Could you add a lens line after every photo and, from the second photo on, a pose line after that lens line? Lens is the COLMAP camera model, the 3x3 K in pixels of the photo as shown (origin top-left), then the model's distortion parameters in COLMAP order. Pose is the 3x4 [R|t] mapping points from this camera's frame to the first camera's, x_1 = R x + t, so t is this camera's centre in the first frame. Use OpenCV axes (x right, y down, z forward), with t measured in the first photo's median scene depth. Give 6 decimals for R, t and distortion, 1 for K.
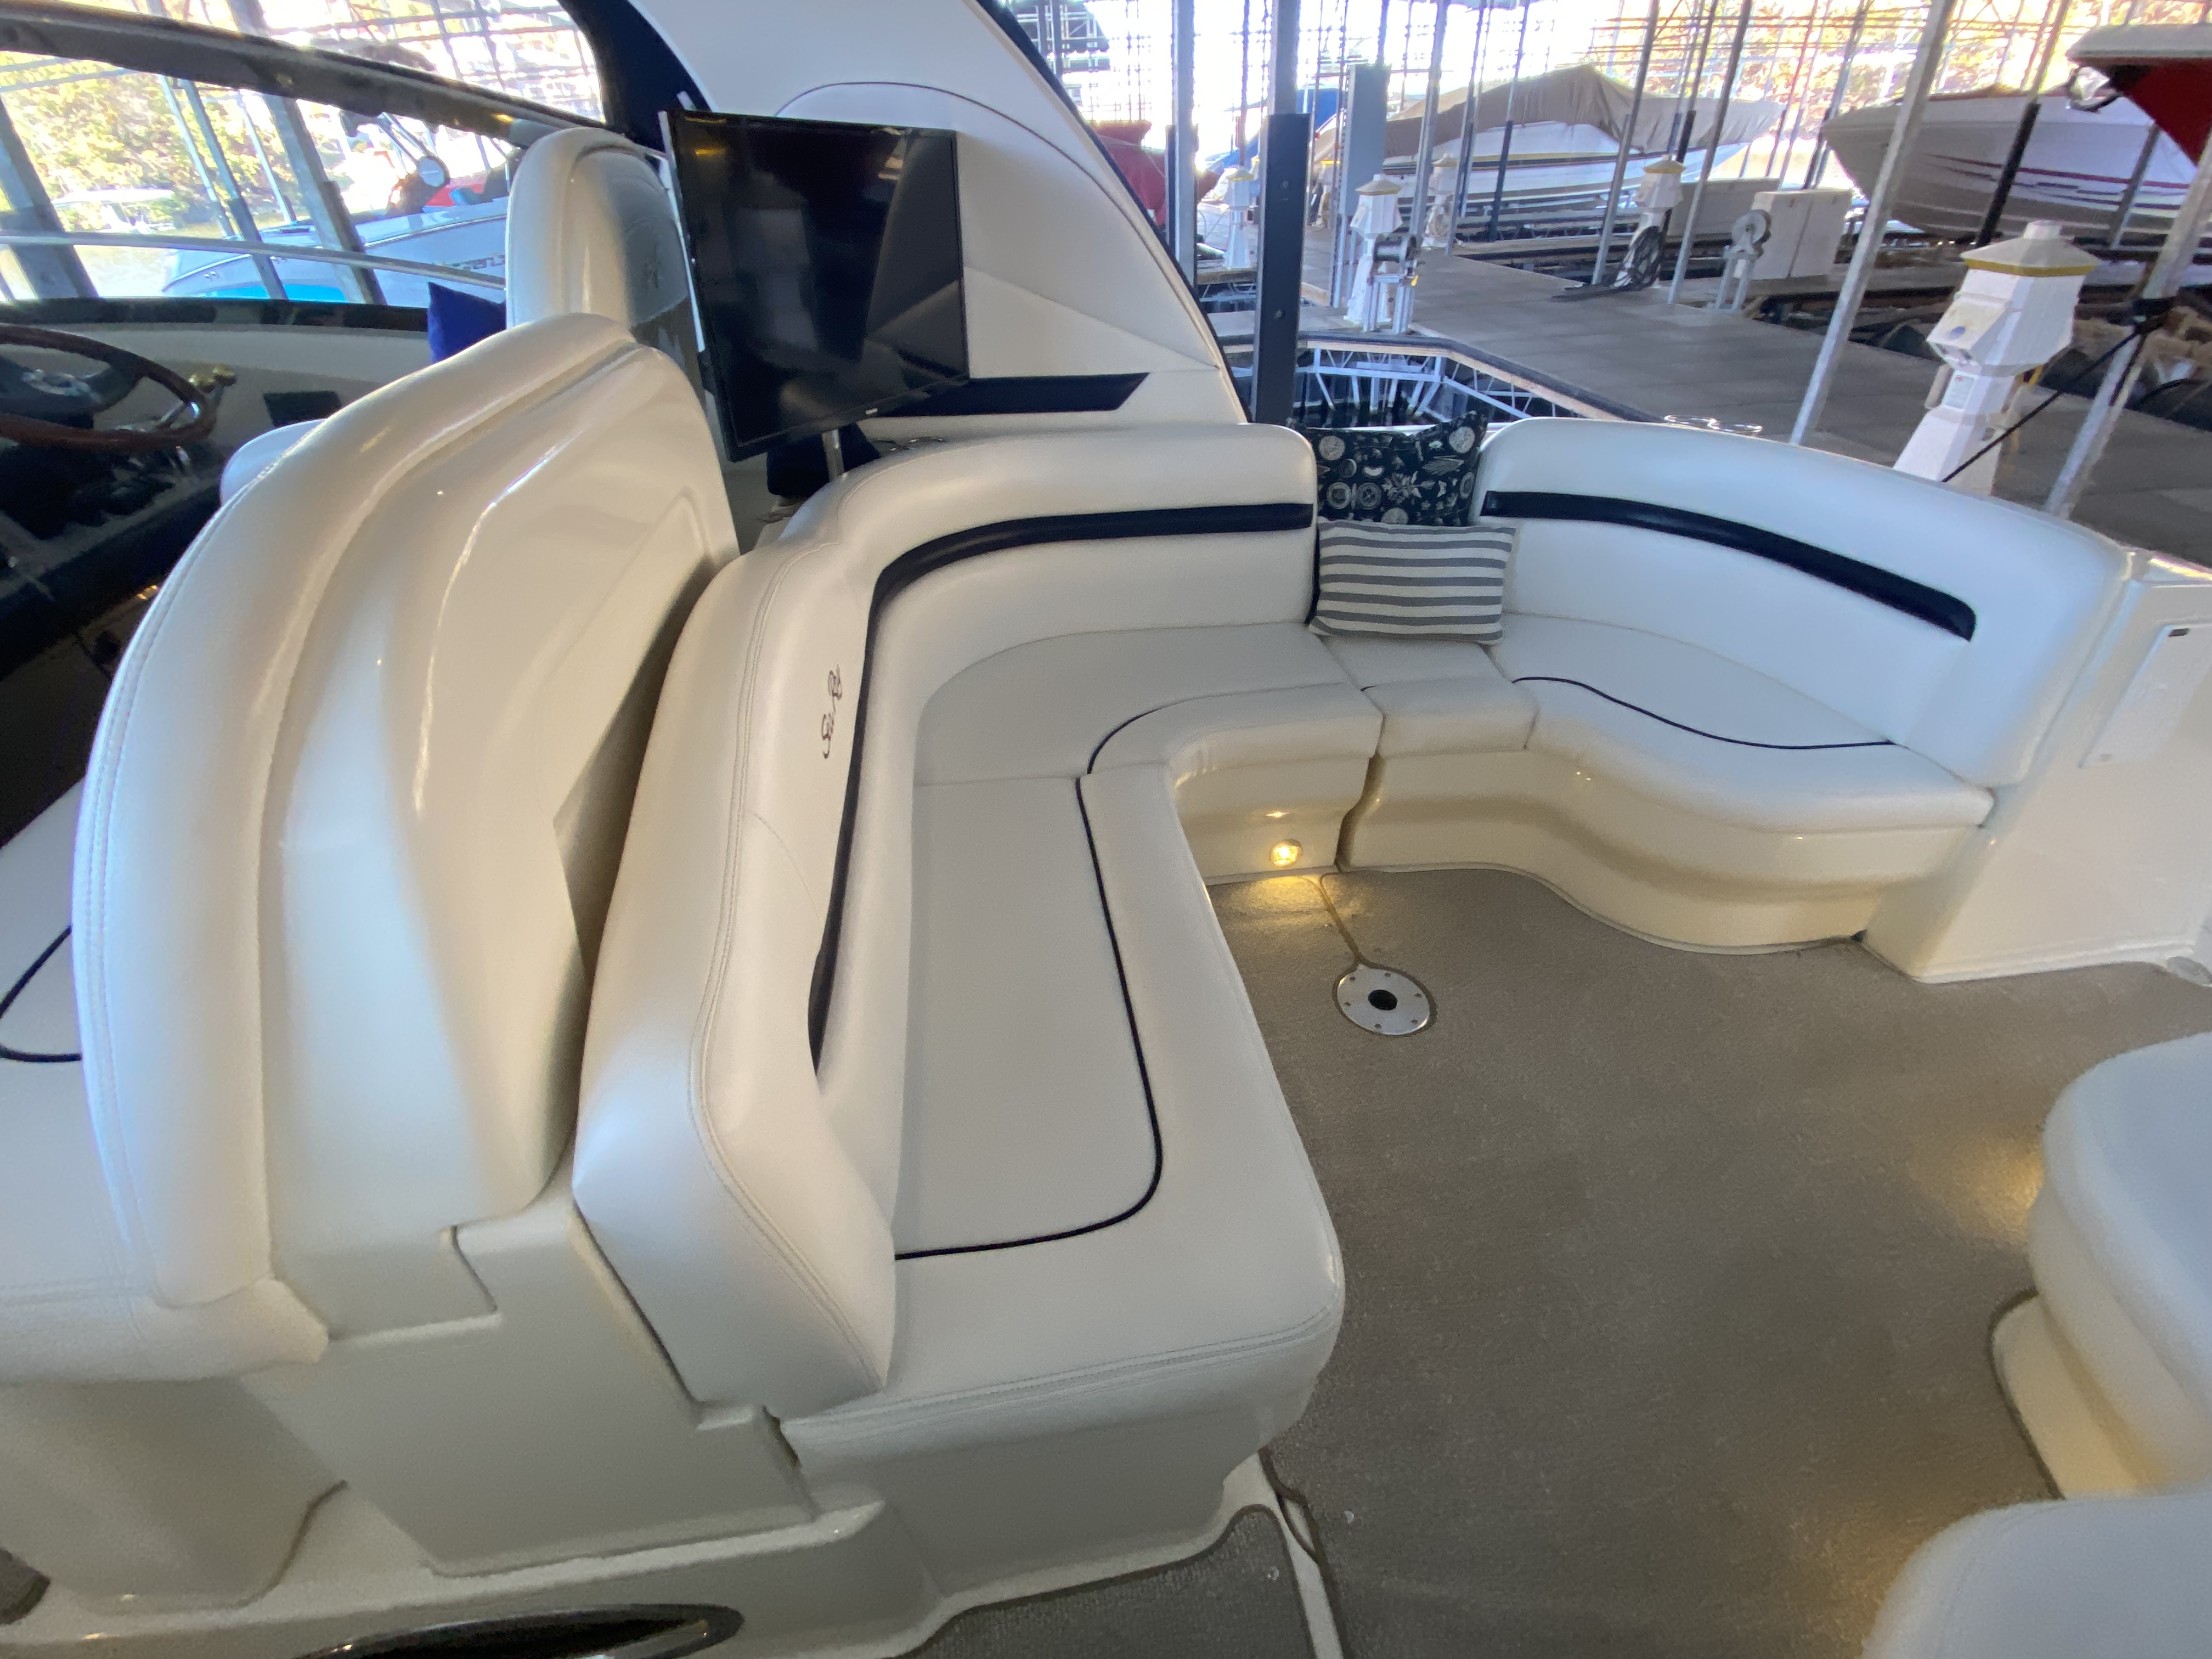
lens RADIAL K [[950.2, 0, 1118.8], [0, 950.2, 831.5], [0, 0, 1]] dist [0.004967, -0.013678]
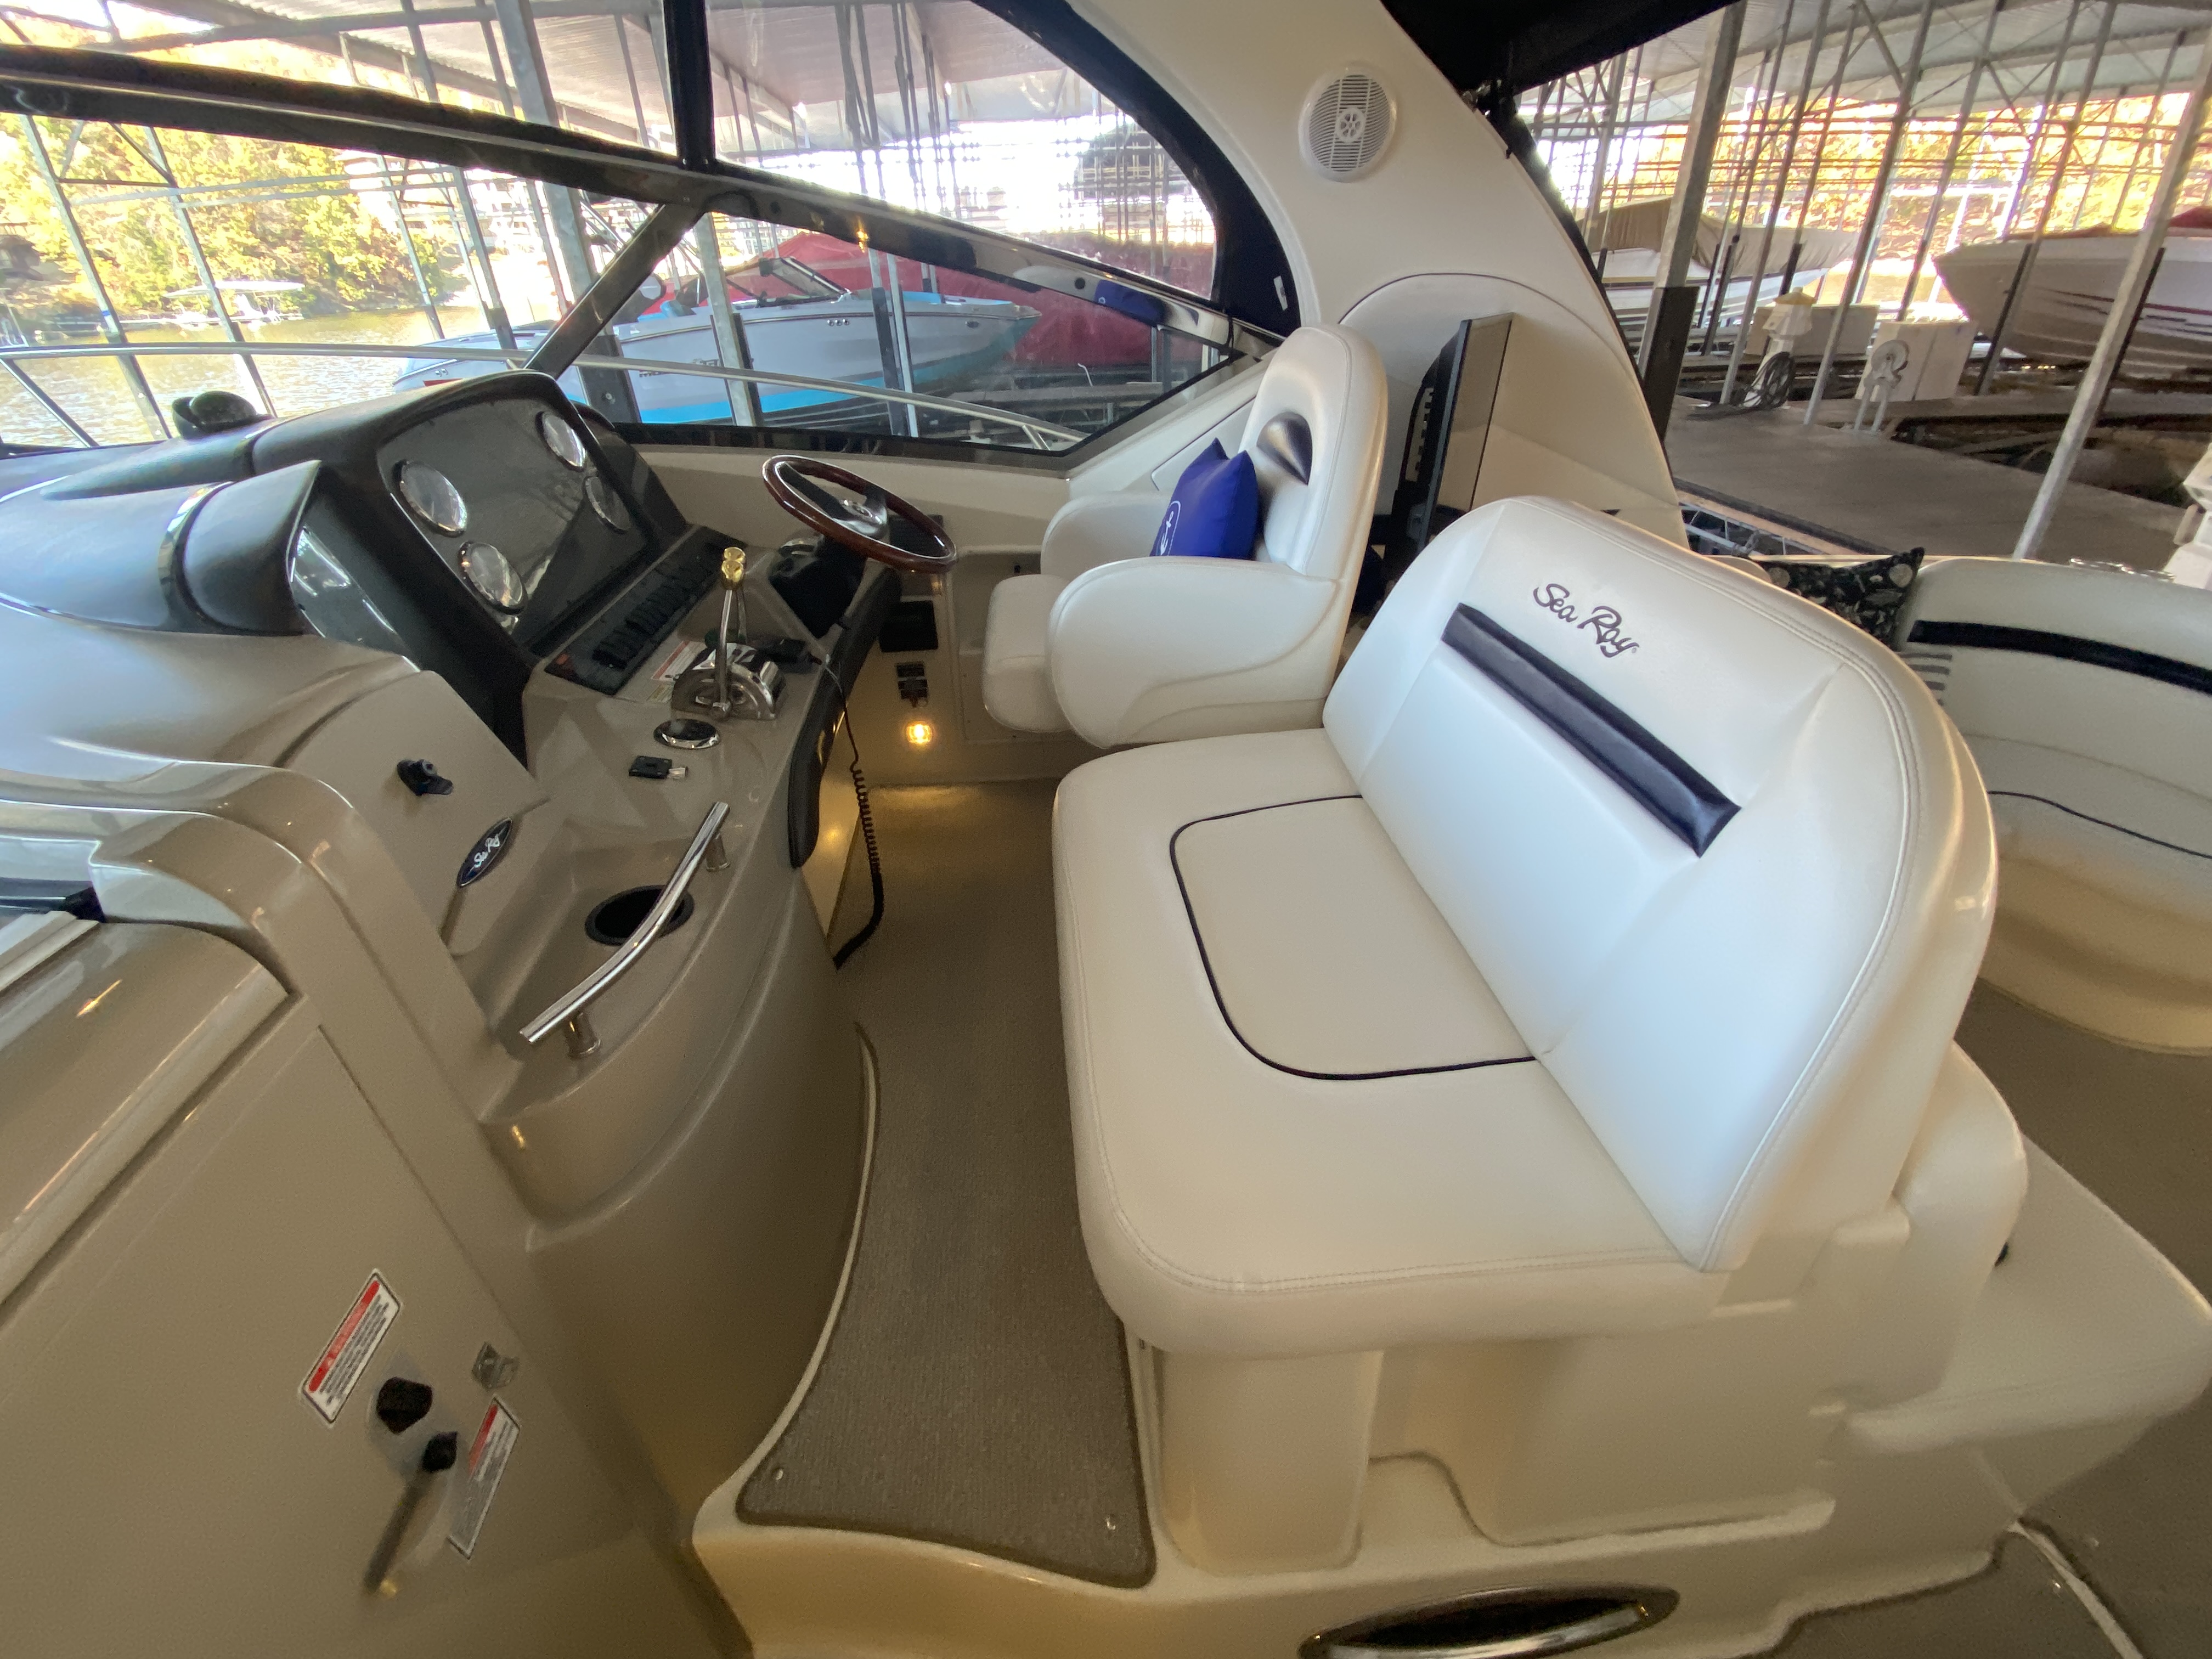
lens RADIAL K [[950.2, 0, 1132.5], [0, 950.2, 827.5], [0, 0, 1]] dist [0.004967, -0.013678]
pose [[0.998475, 0.037139, -0.040847, -0.098623], [-0.040564, 0.995426, -0.086499, 0.002614], [0.037448, 0.088024, 0.995414, -0.021978]]
